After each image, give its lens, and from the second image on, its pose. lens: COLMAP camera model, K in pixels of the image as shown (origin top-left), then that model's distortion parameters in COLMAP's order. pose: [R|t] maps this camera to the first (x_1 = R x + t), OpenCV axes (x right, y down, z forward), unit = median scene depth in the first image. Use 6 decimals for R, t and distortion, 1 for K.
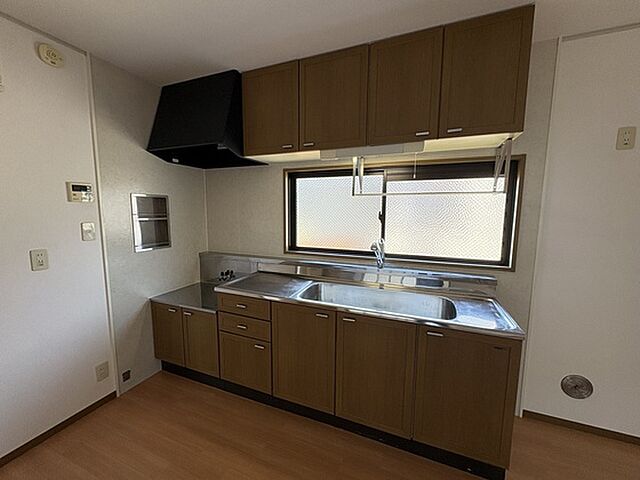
lens RADIAL K [[256.7, 0, 319.6], [0, 256.7, 239.1], [0, 0, 1]] dist [0.004115, 0.000760]
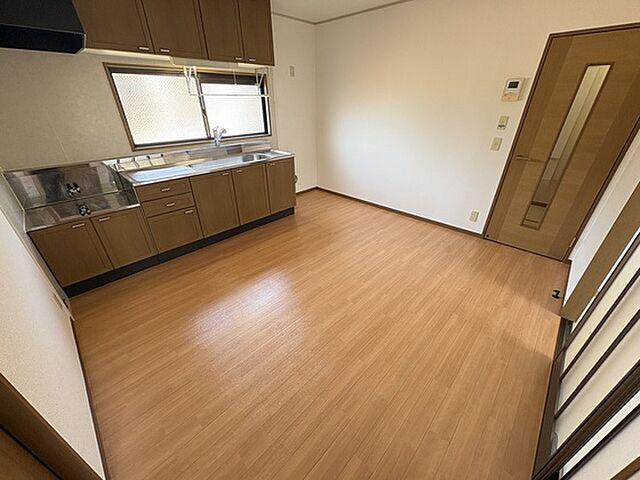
lens RADIAL K [[256.7, 0, 313.6], [0, 256.7, 240.6], [0, 0, 1]] dist [0.004115, 0.000760]
pose [[0.387412, -0.449132, 0.805104, -1.206323], [0.117267, 0.890217, 0.440185, -0.001467], [-0.914418, -0.076121, 0.397549, -0.257939]]
